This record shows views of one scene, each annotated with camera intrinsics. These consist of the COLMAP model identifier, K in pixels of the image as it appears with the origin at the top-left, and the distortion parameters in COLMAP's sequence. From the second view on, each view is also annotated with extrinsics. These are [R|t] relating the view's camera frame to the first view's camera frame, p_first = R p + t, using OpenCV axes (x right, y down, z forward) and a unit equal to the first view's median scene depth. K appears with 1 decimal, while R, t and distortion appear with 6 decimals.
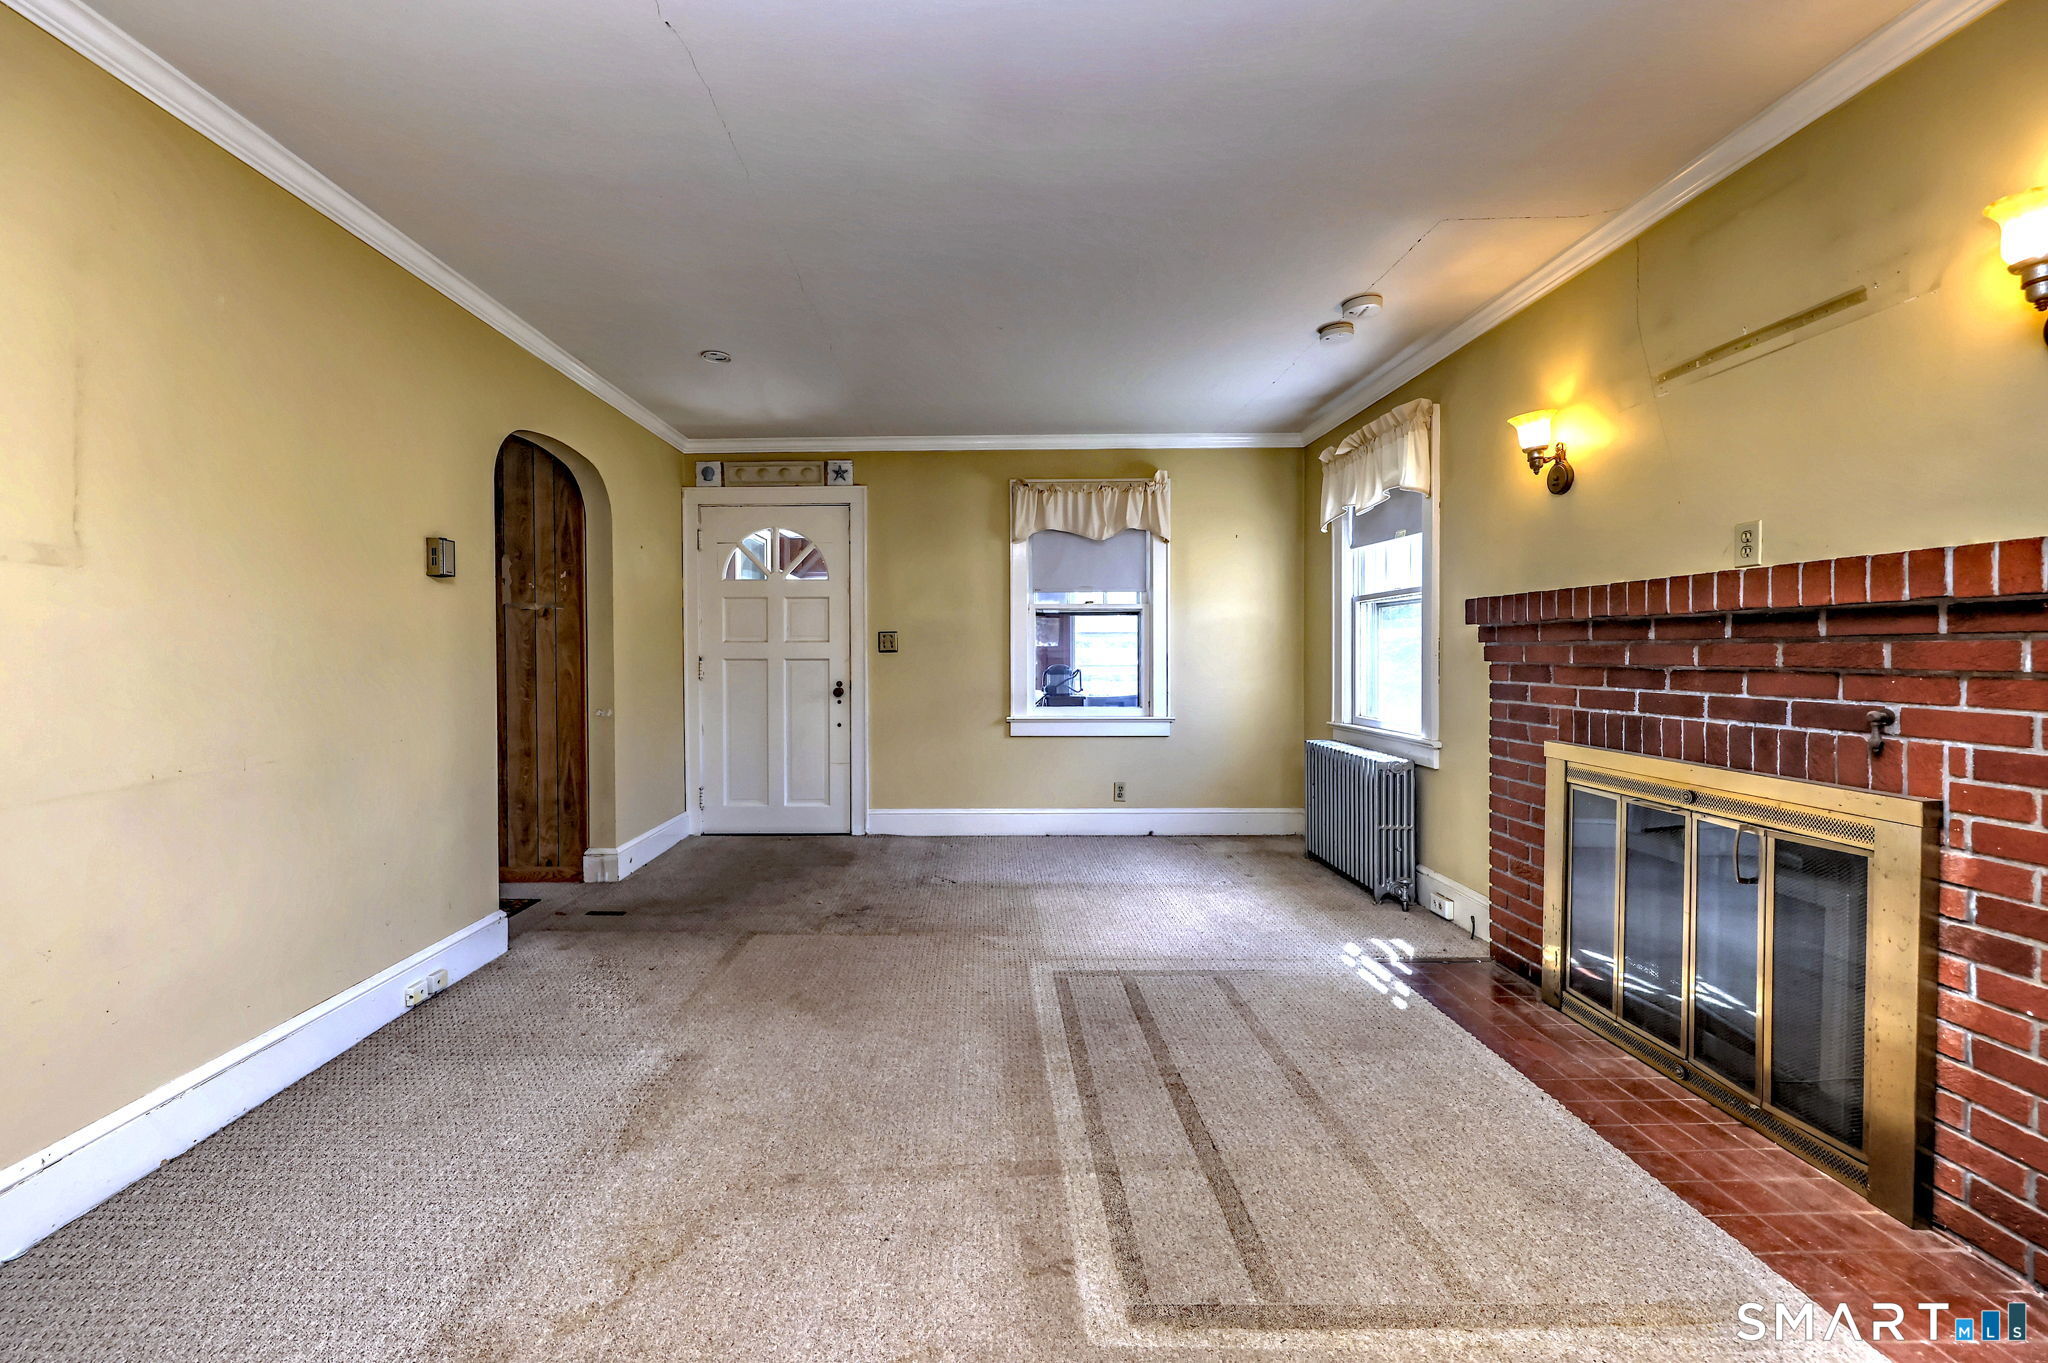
lens RADIAL K [[789.6, 0, 971.3], [0, 789.6, 657.1], [0, 0, 1]] dist [0.000061, -0.002357]
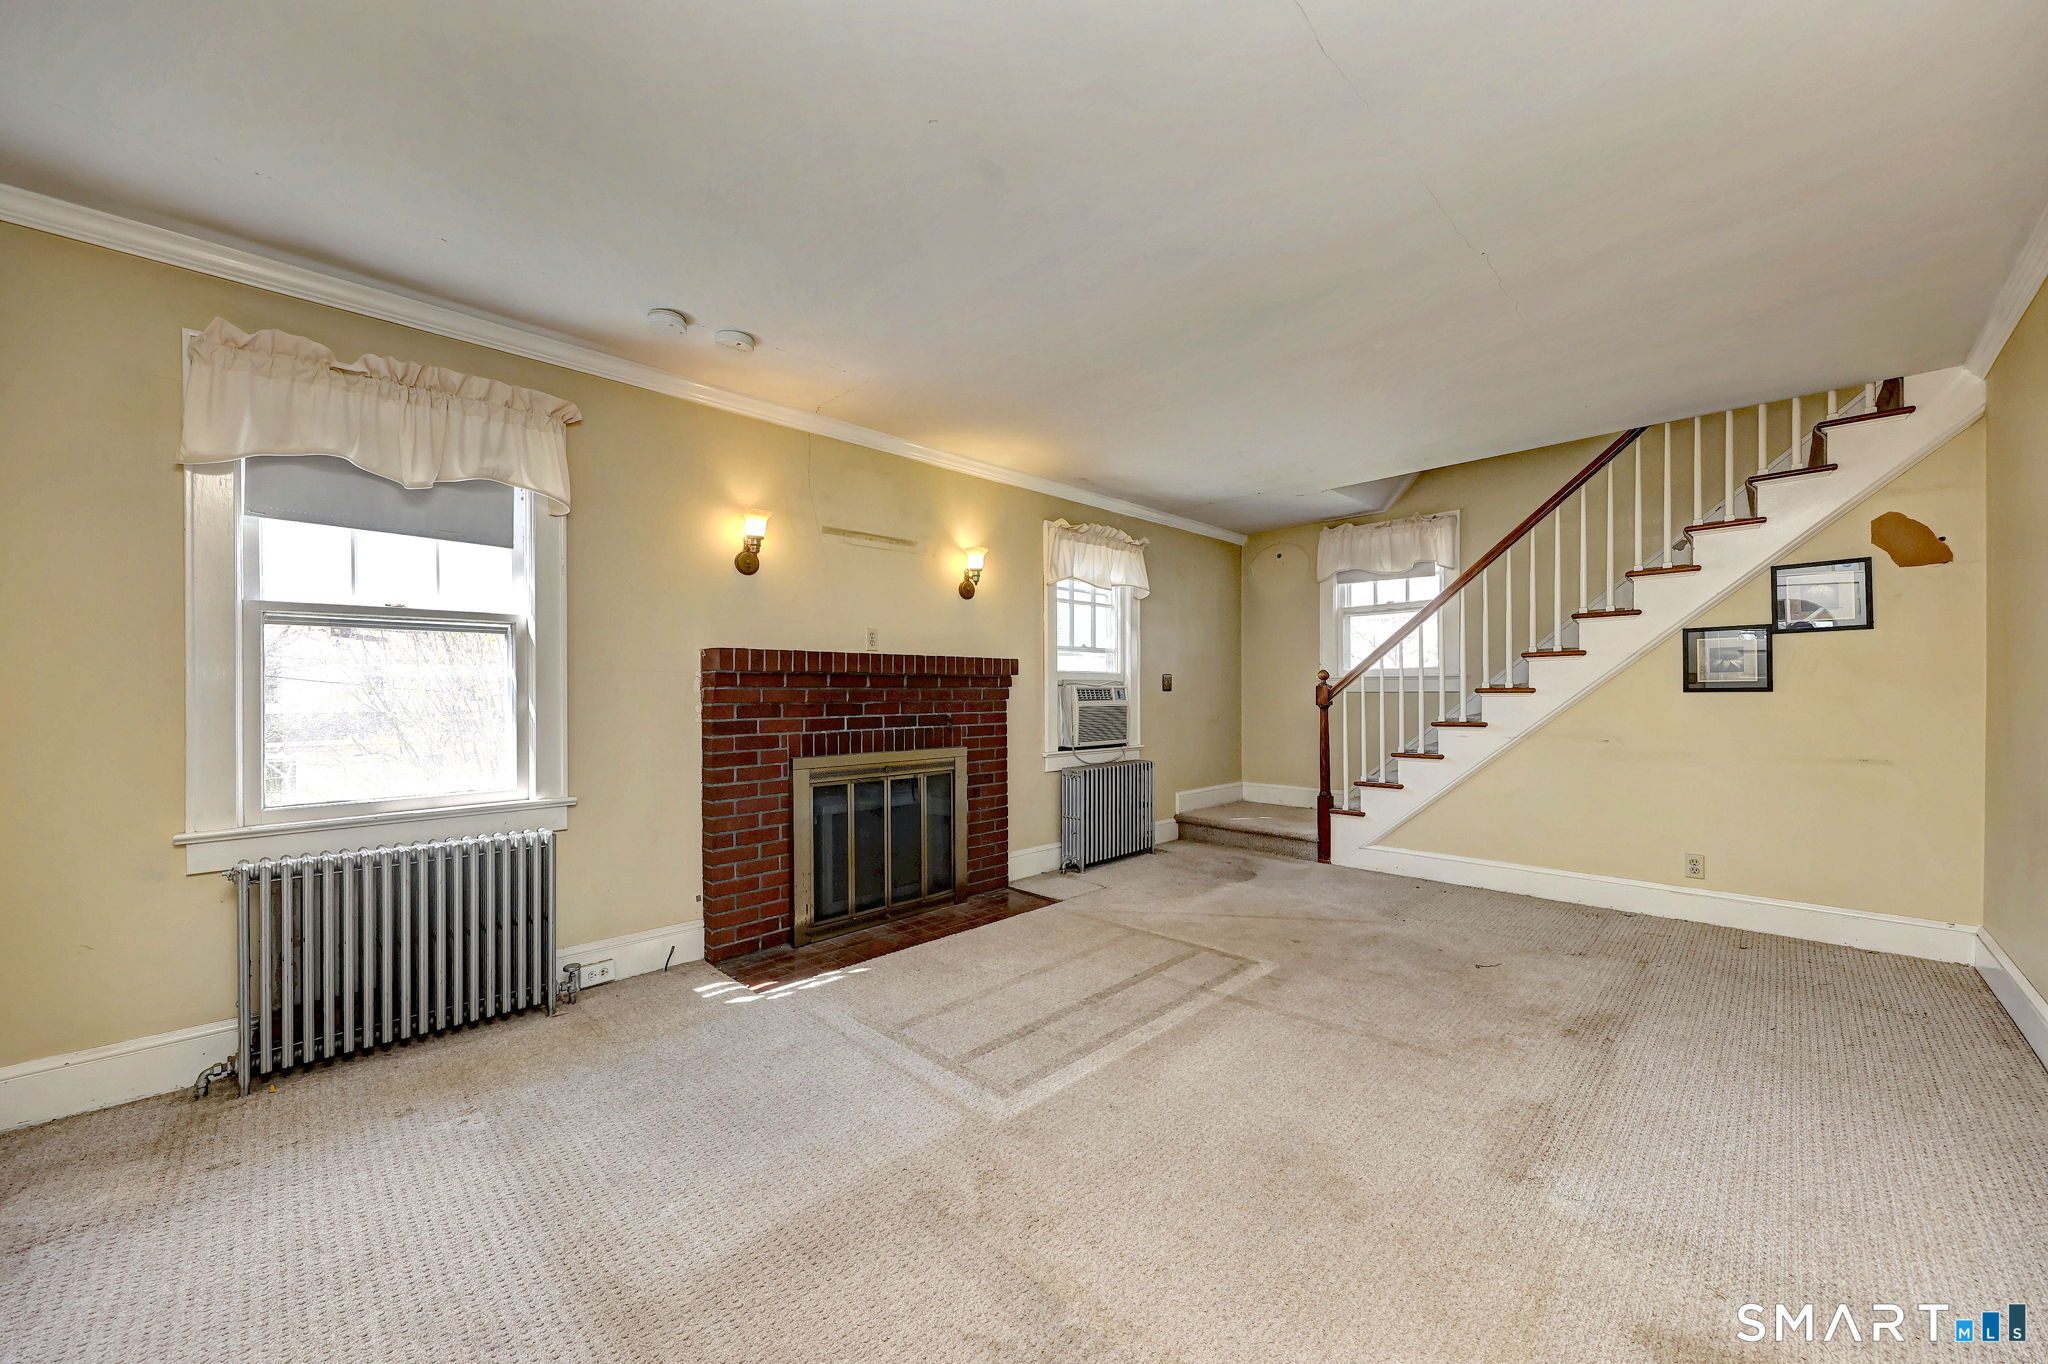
lens RADIAL K [[754.2, 0, 1006.8], [0, 754.2, 691.7], [0, 0, 1]] dist [0.001692, -0.000310]
pose [[-0.707907, 0.004436, 0.706291, -0.439596], [0.009882, 0.999945, 0.003625, -0.011050], [-0.706236, 0.009546, -0.707912, 1.554190]]
